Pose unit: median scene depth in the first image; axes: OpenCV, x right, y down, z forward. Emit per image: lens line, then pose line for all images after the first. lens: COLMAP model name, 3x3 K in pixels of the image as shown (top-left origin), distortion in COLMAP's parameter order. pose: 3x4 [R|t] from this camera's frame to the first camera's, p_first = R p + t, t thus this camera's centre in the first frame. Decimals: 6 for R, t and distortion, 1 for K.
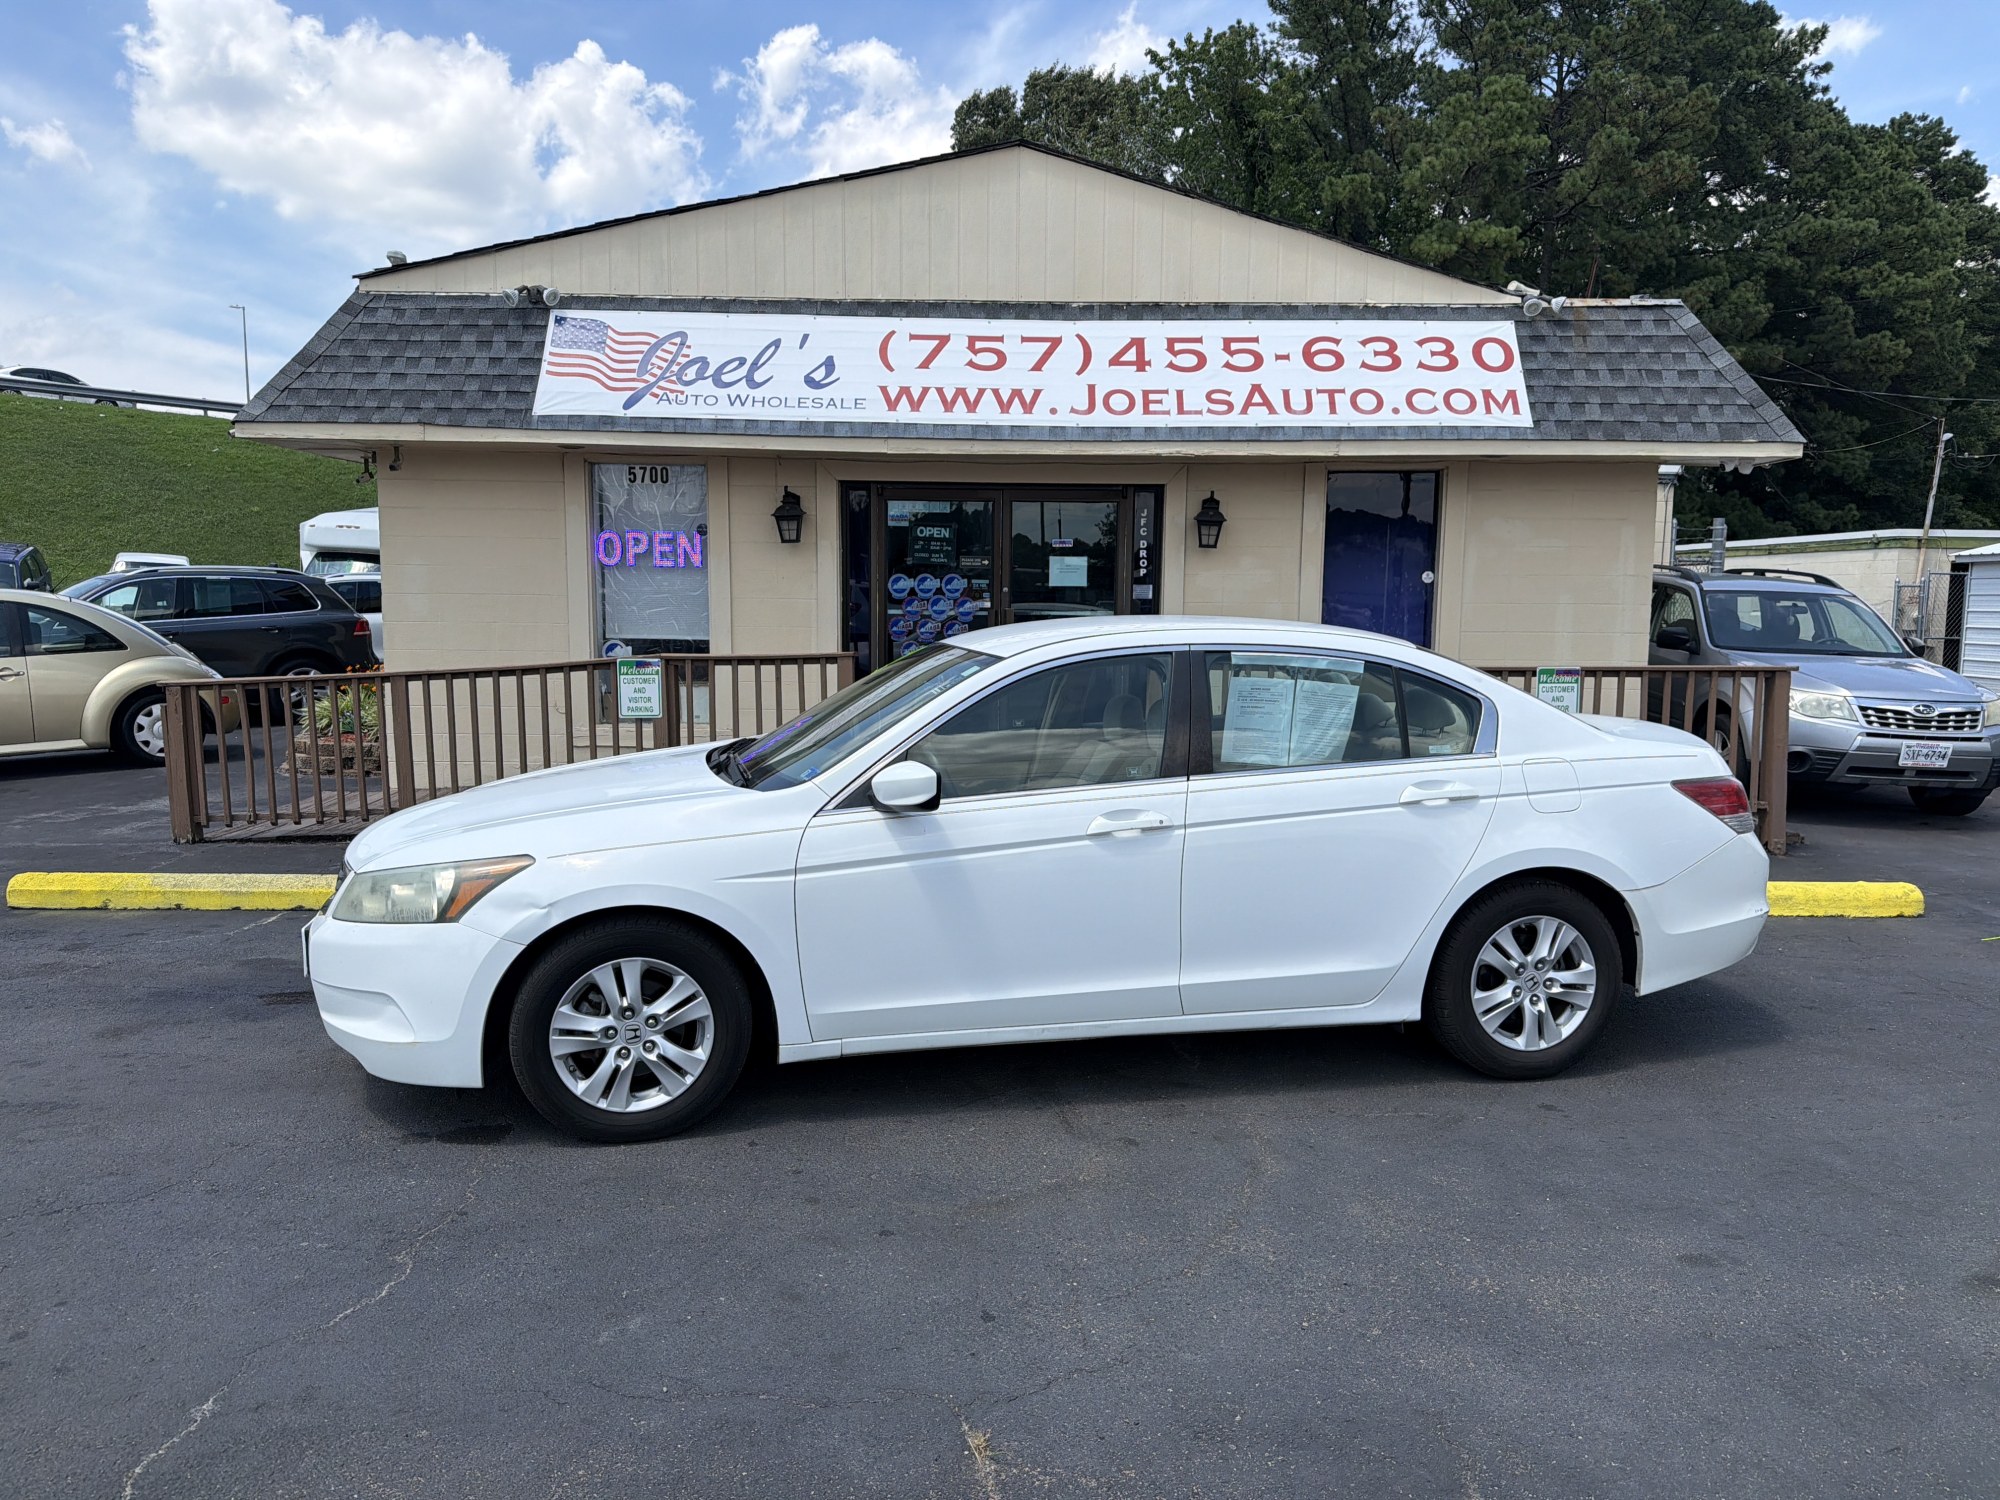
lens RADIAL K [[1452.8, 0, 1000.7], [0, 1452.8, 758.2], [0, 0, 1]] dist [0.019872, -0.061918]
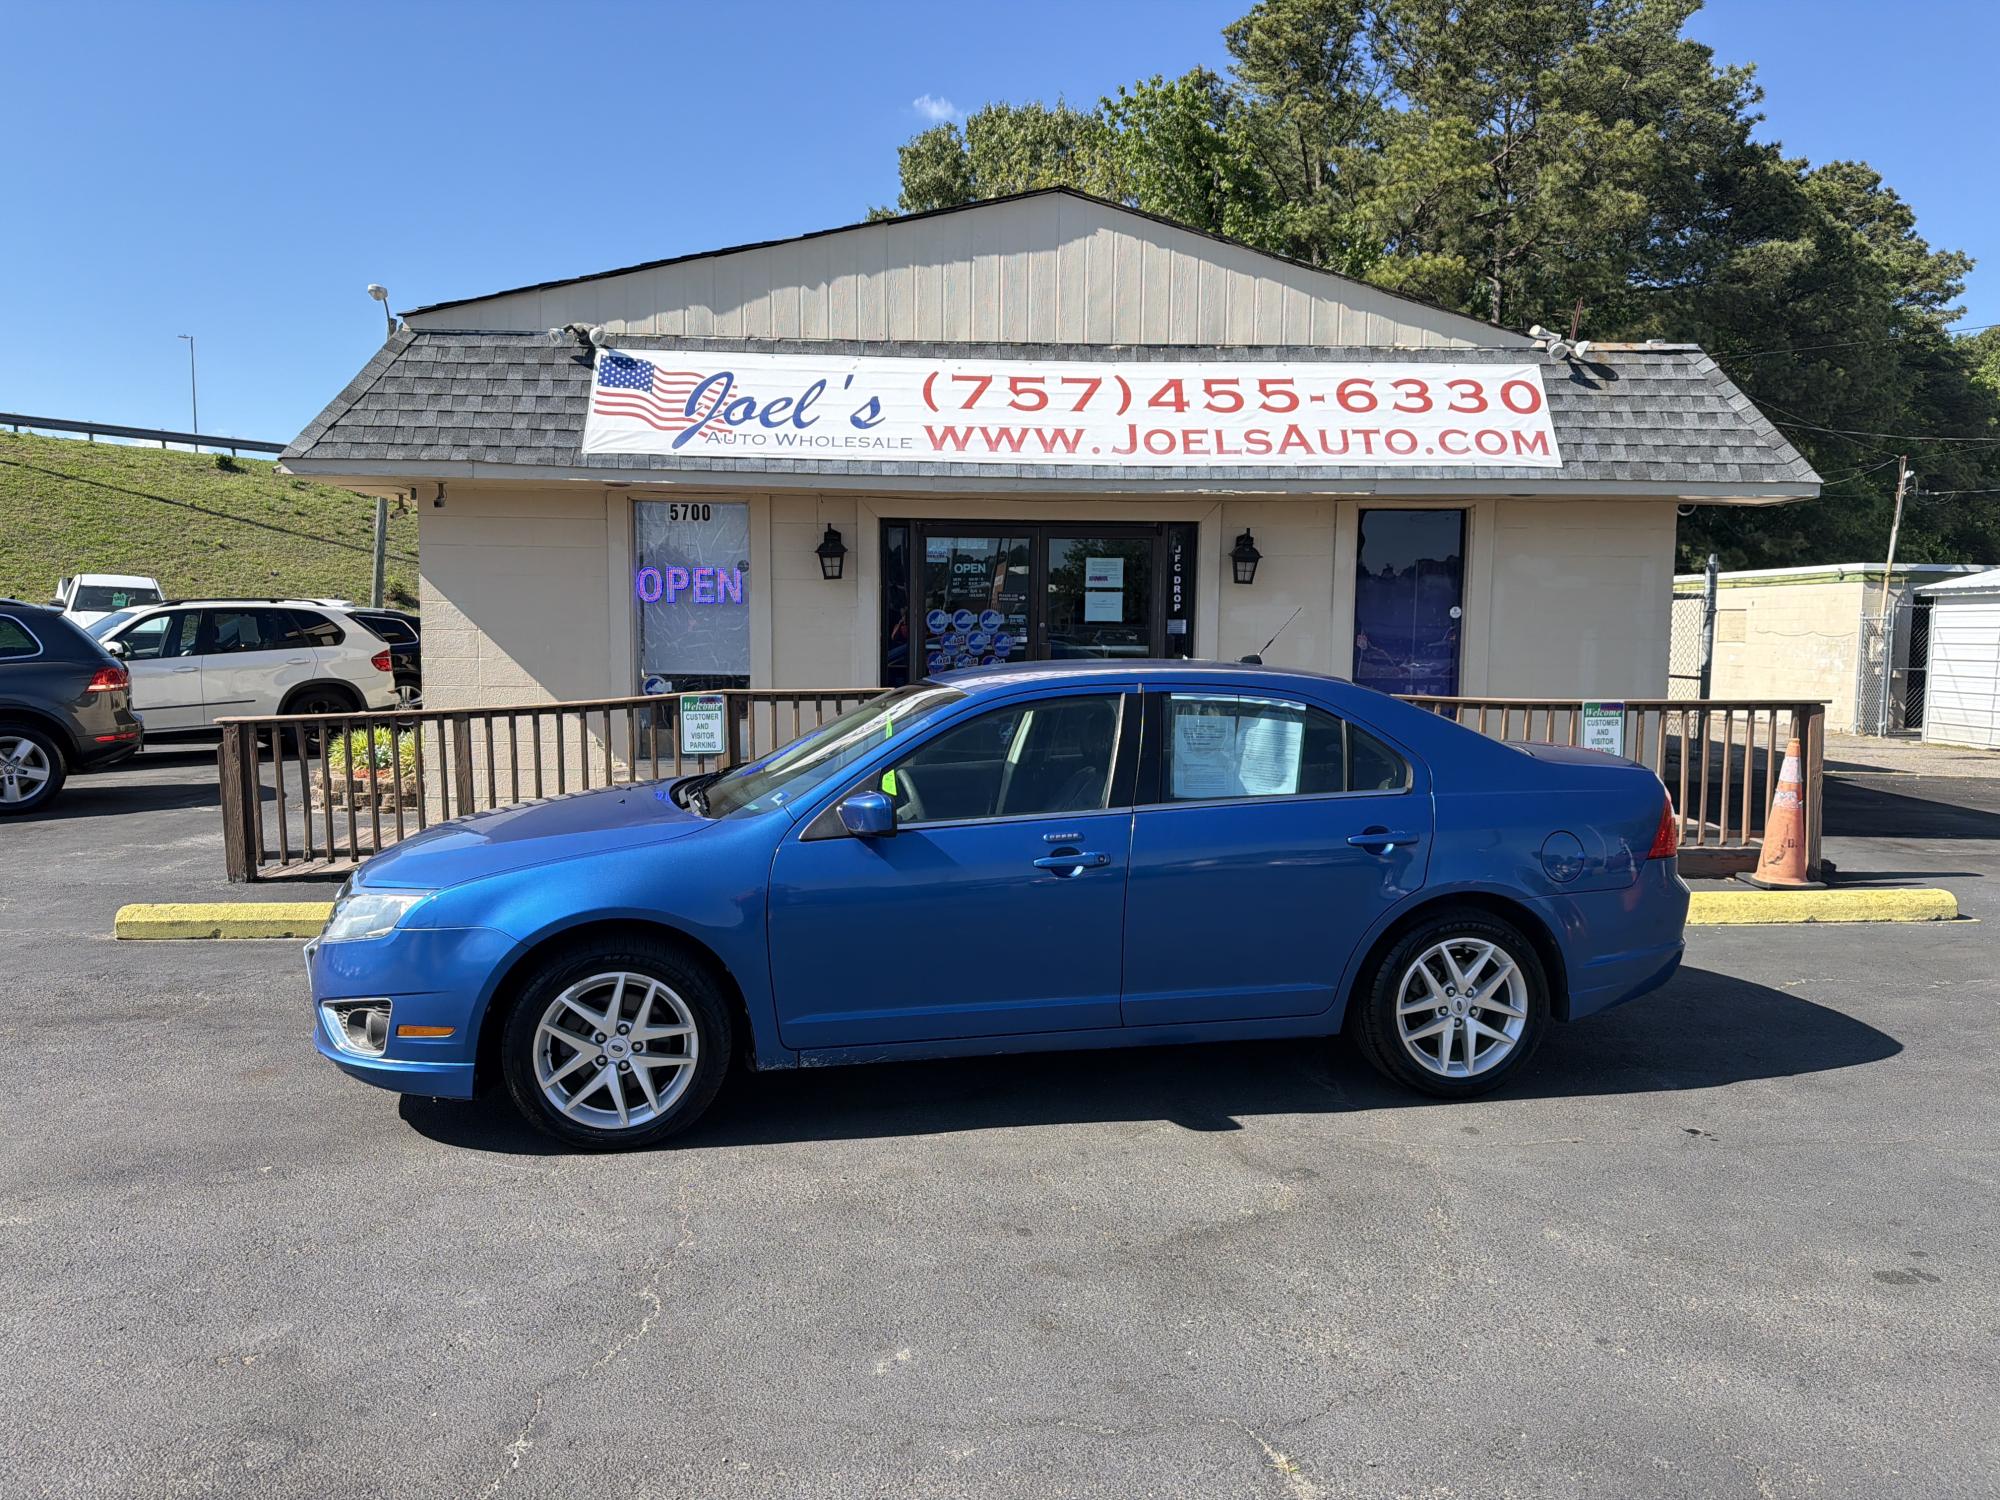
lens RADIAL K [[1452.8, 0, 983.7], [0, 1452.8, 750.2], [0, 0, 1]] dist [0.019872, -0.061918]
pose [[0.999600, -0.003265, 0.028078, -0.070720], [0.004018, 0.999633, -0.026783, -0.001970], [-0.027980, 0.026885, 0.999247, -0.009072]]
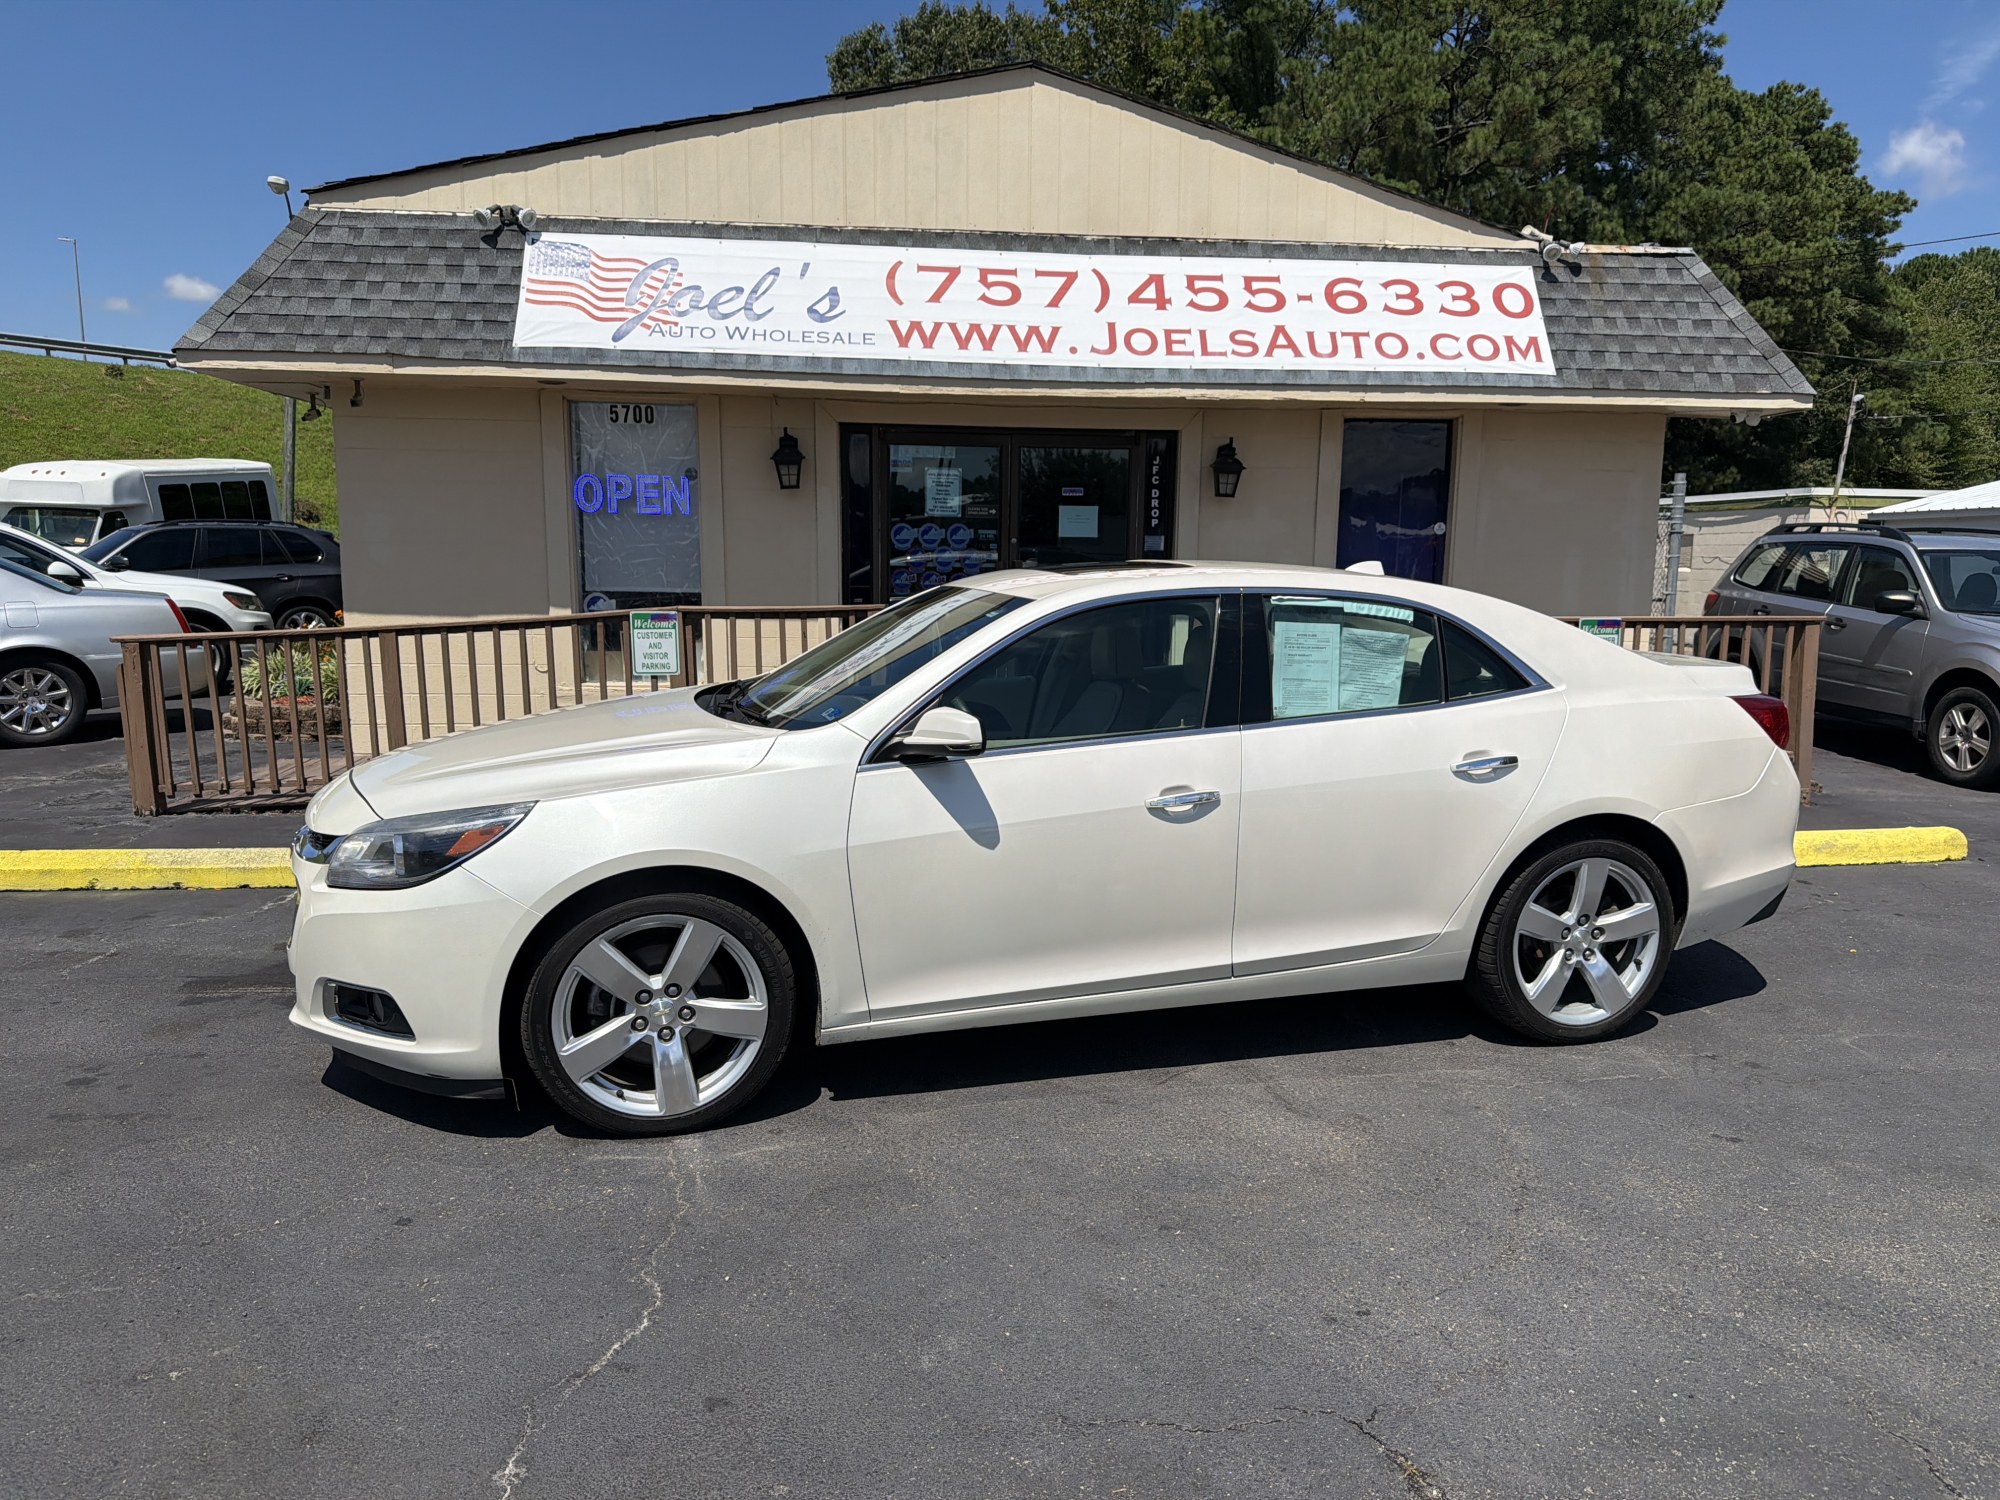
lens RADIAL K [[1452.8, 0, 1014.2], [0, 1452.8, 786.7], [0, 0, 1]] dist [0.019872, -0.061918]
pose [[0.995669, -0.012202, 0.092164, -0.092140], [0.007974, 0.998905, 0.046110, 0.002683], [-0.092626, -0.045175, 0.994676, 0.041256]]
